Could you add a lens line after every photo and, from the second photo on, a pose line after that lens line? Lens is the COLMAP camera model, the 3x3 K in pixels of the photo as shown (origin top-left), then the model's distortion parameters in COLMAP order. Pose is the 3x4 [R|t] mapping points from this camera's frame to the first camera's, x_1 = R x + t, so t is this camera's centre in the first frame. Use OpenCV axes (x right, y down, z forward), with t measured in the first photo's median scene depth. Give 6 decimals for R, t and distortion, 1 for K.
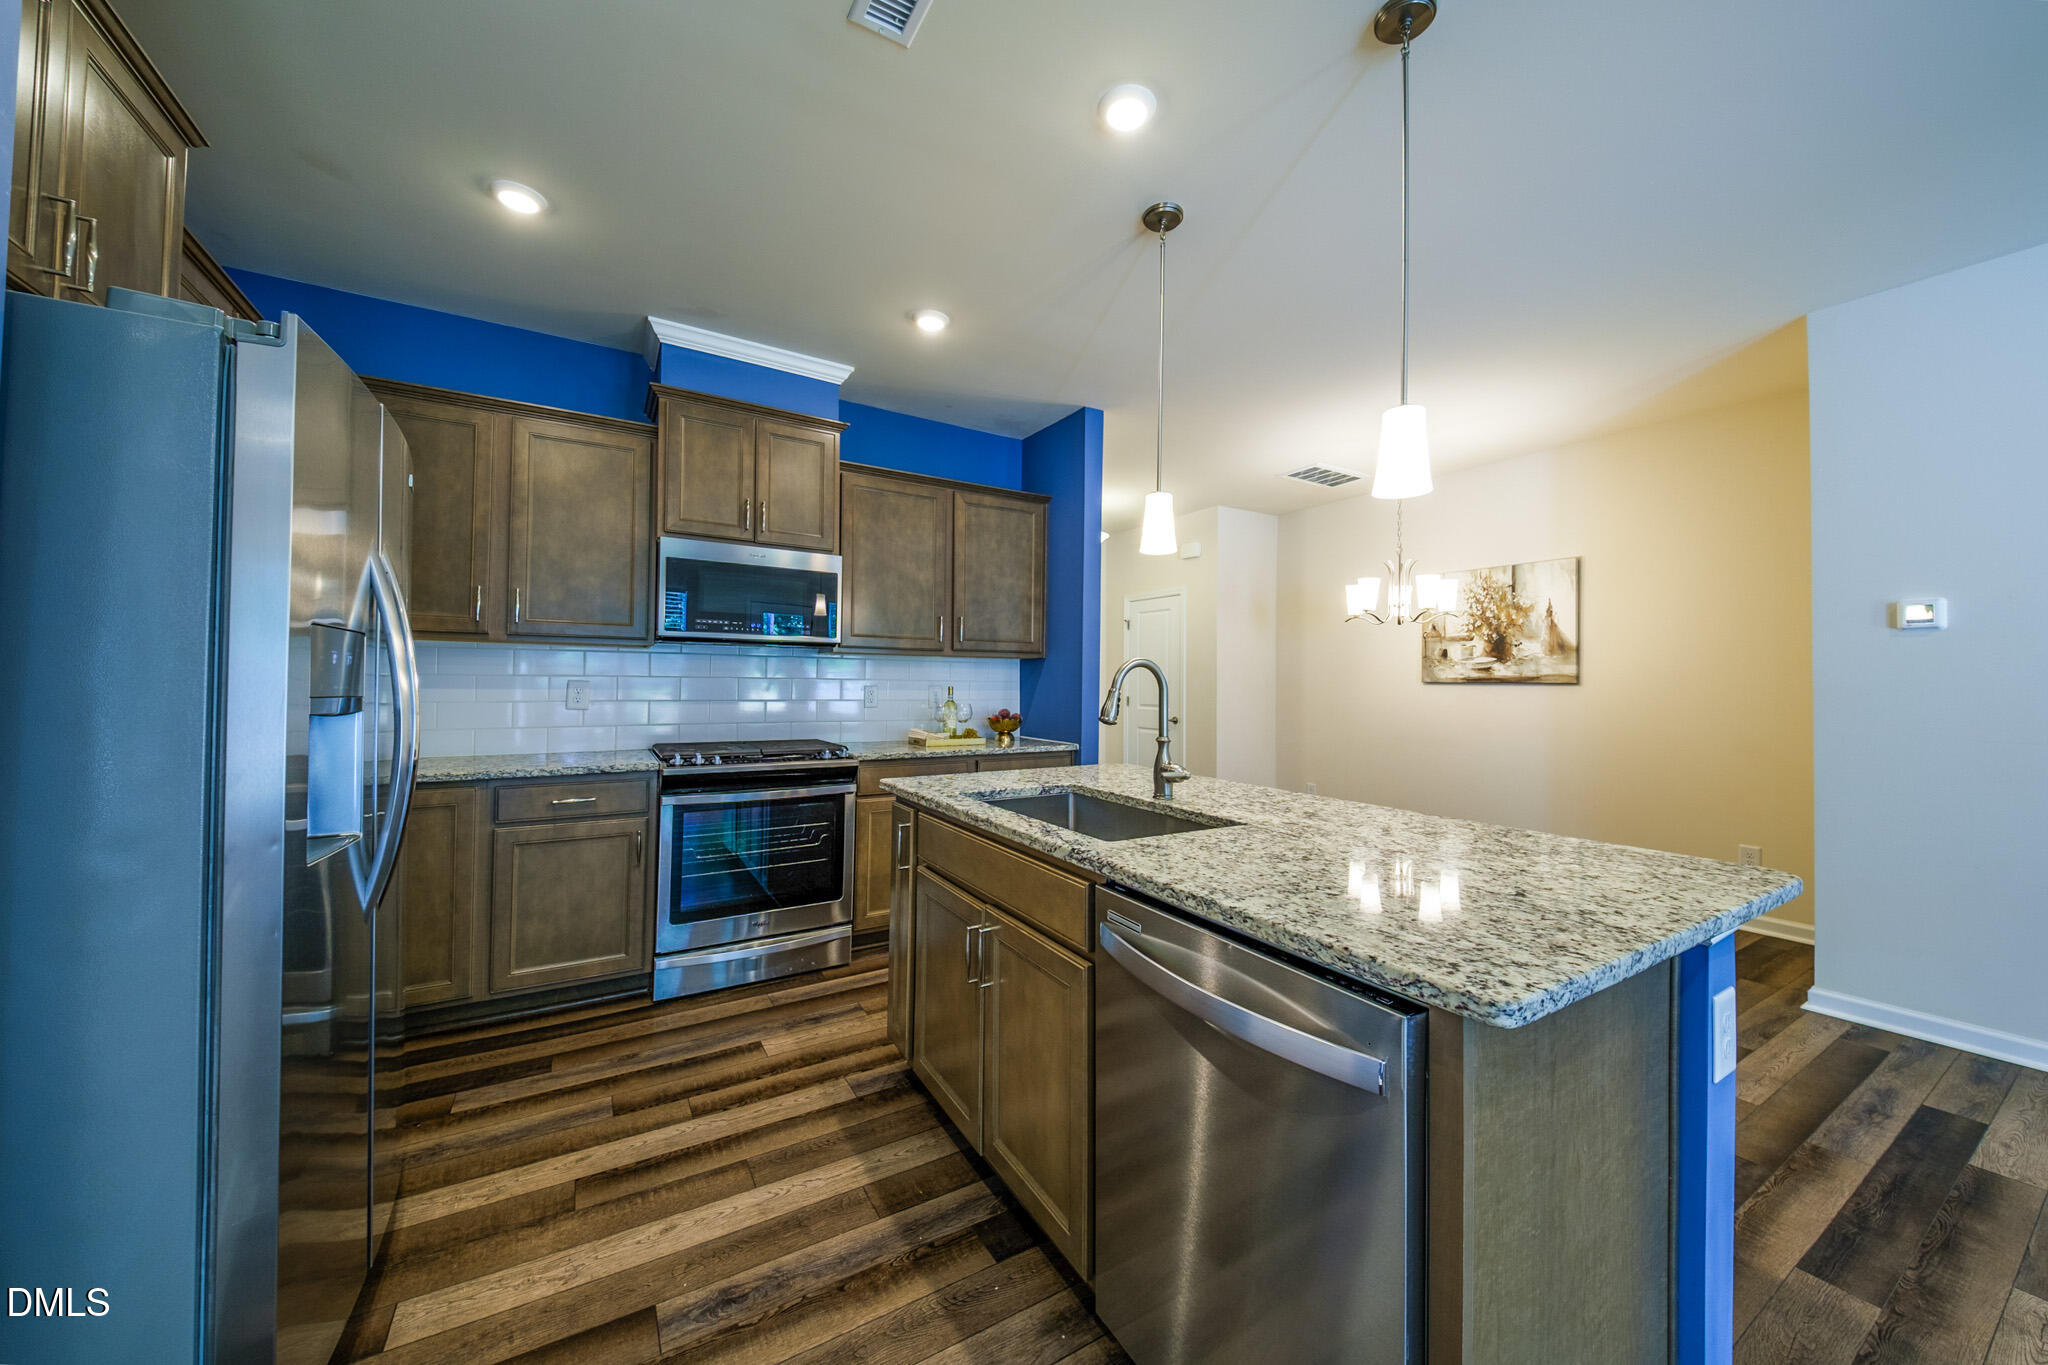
lens RADIAL K [[712.5, 0, 1043.7], [0, 712.5, 674.6], [0, 0, 1]] dist [0.005908, -0.005618]
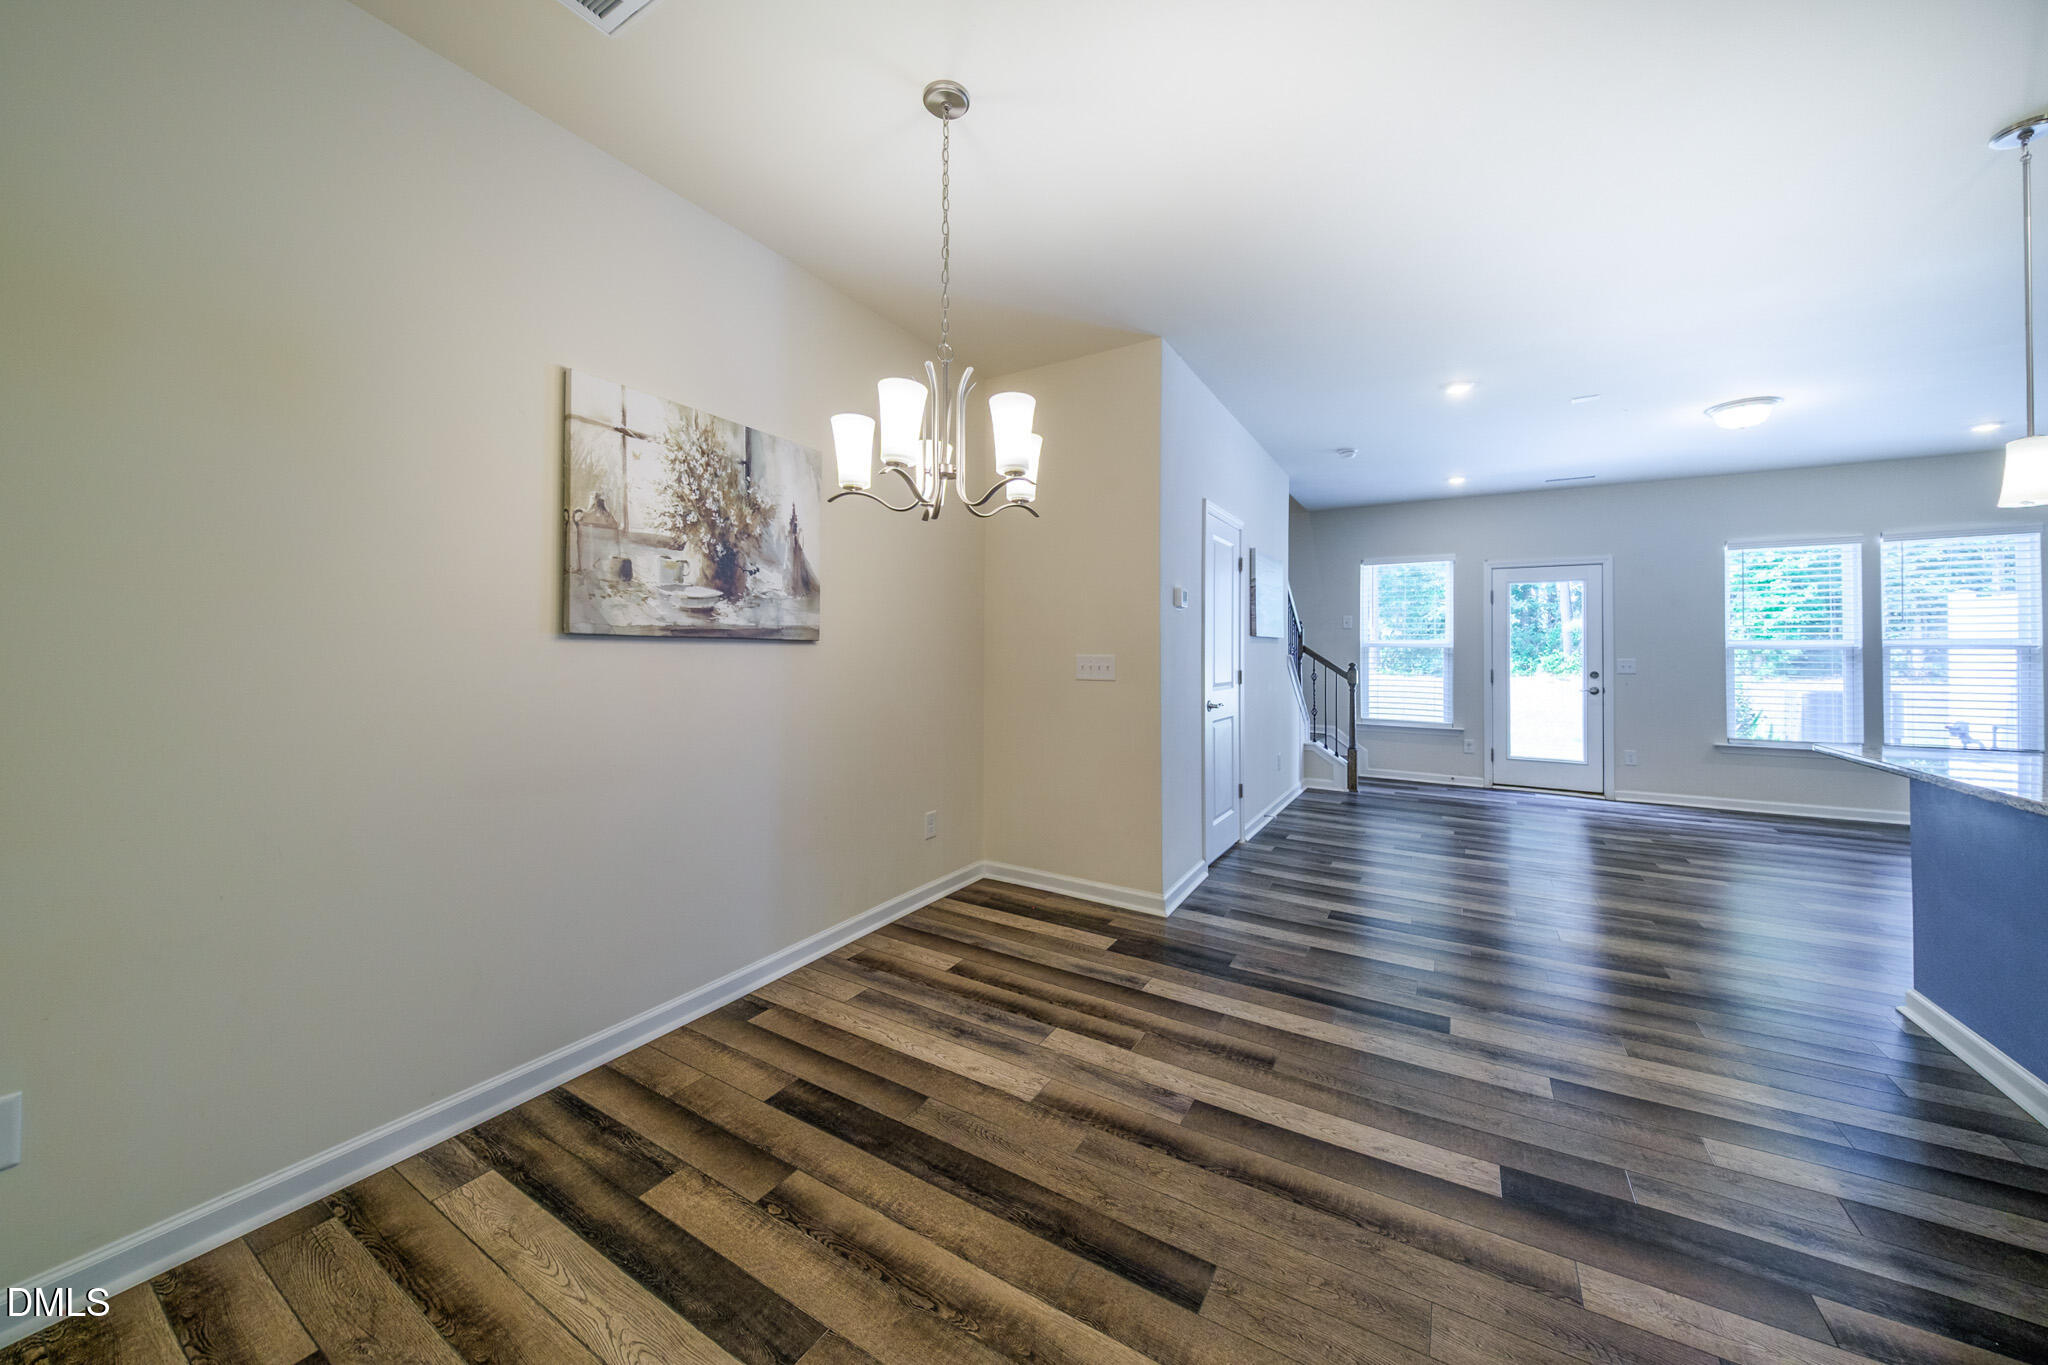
lens RADIAL K [[712.5, 0, 998.6], [0, 712.5, 651.9], [0, 0, 1]] dist [0.005908, -0.005618]
pose [[-0.447996, -0.007067, 0.894007, 0.081146], [-0.023188, 0.999724, -0.003717, 0.020336], [-0.893735, -0.022395, -0.448037, 1.150600]]
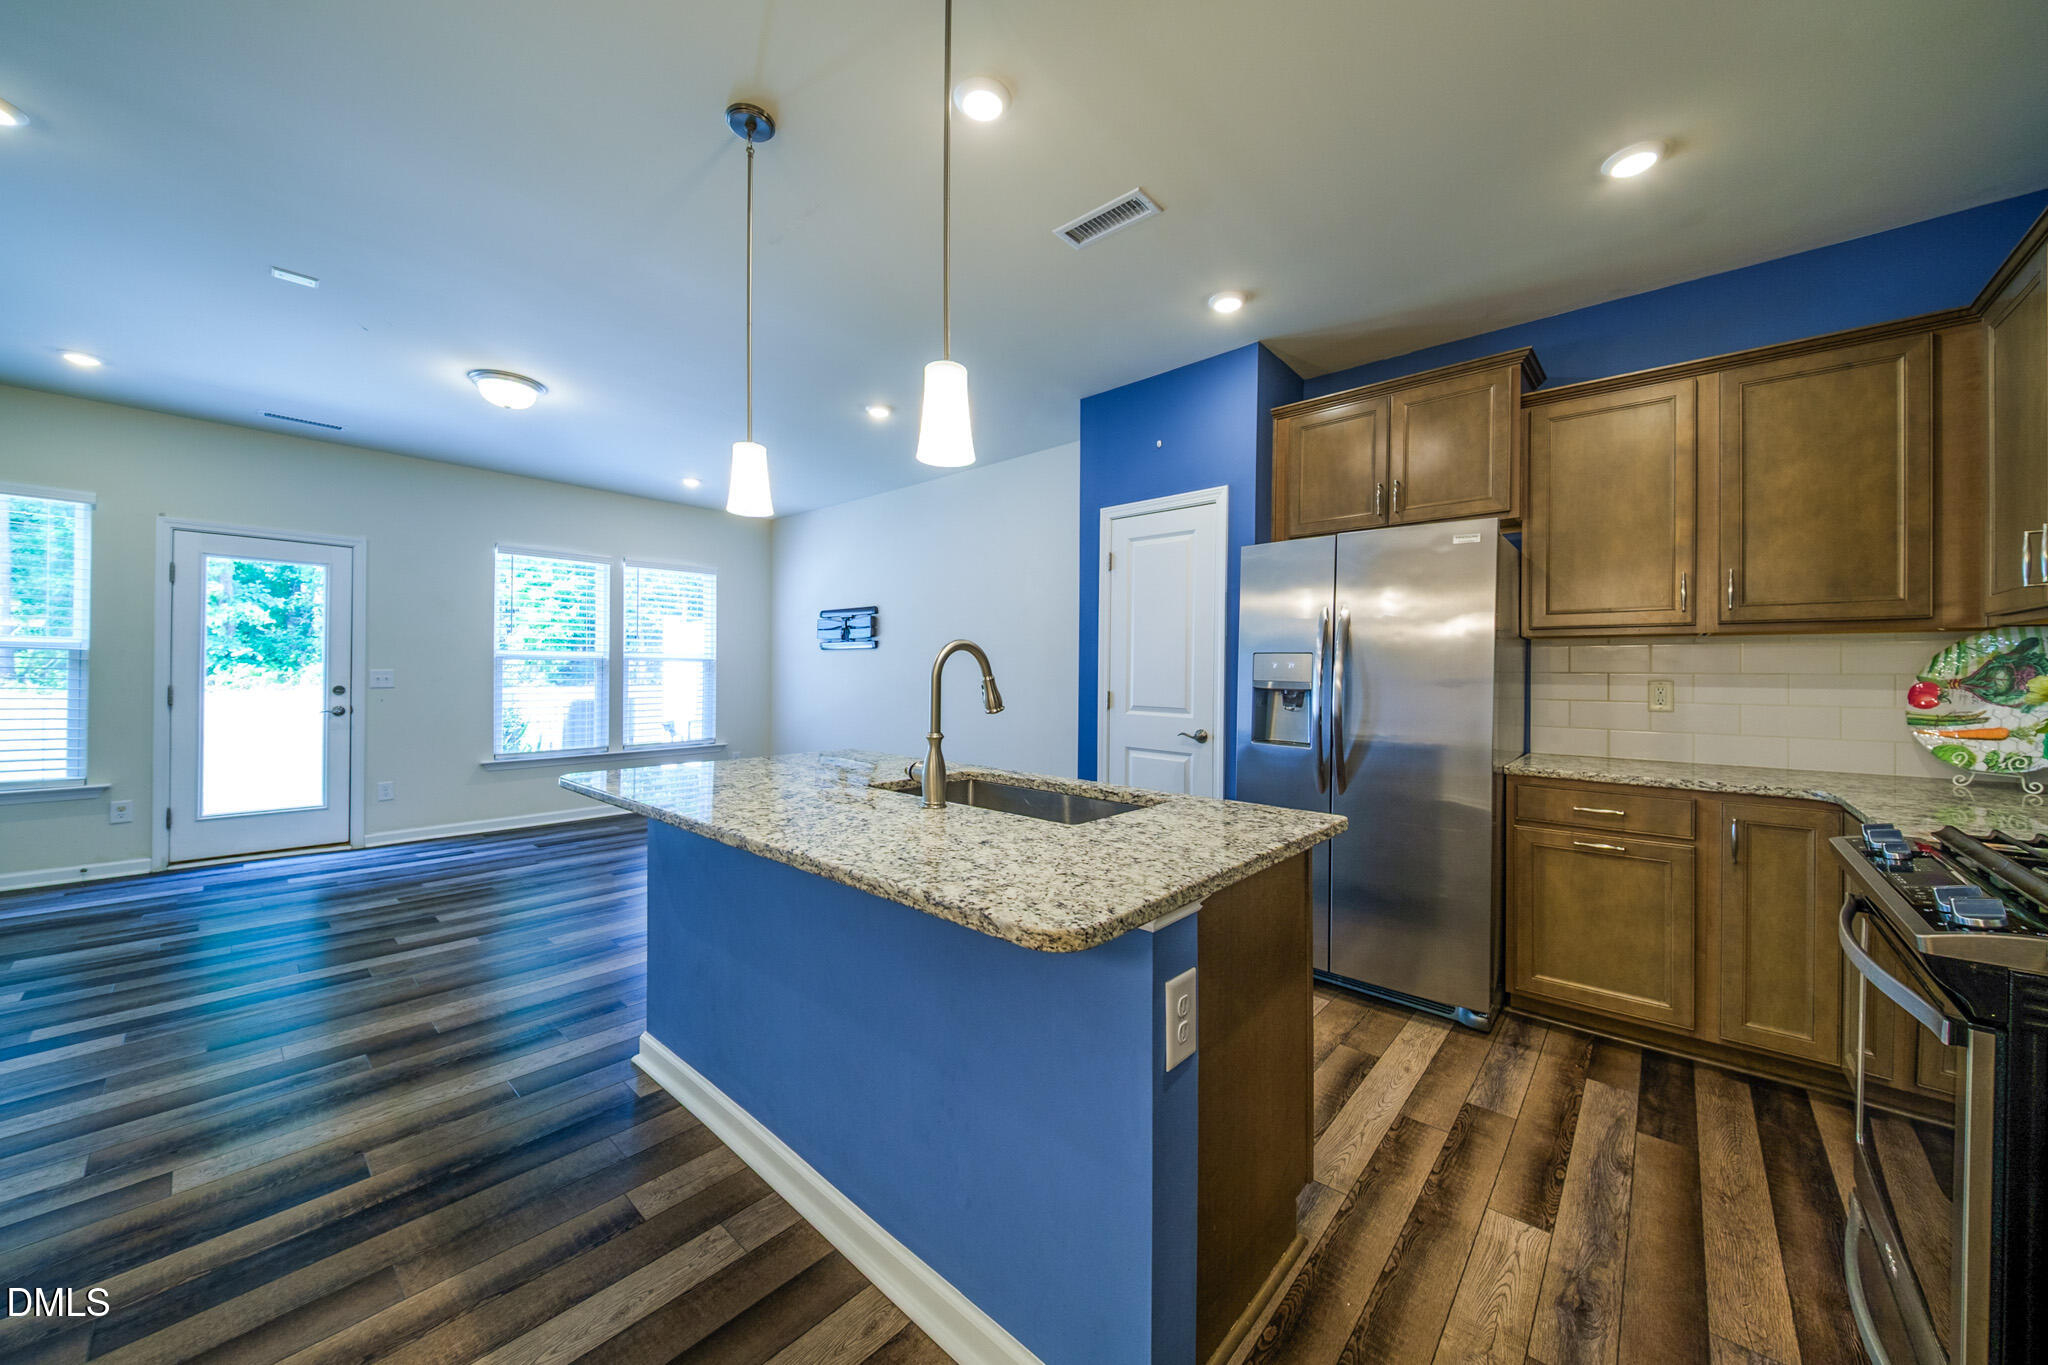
lens RADIAL K [[712.5, 0, 1055.9], [0, 712.5, 674.4], [0, 0, 1]] dist [0.005908, -0.005618]
pose [[-0.946052, -0.015830, -0.323627, 0.139377], [-0.011776, 0.999826, -0.014482, 0.012153], [0.323799, -0.009890, -0.946074, 0.836975]]
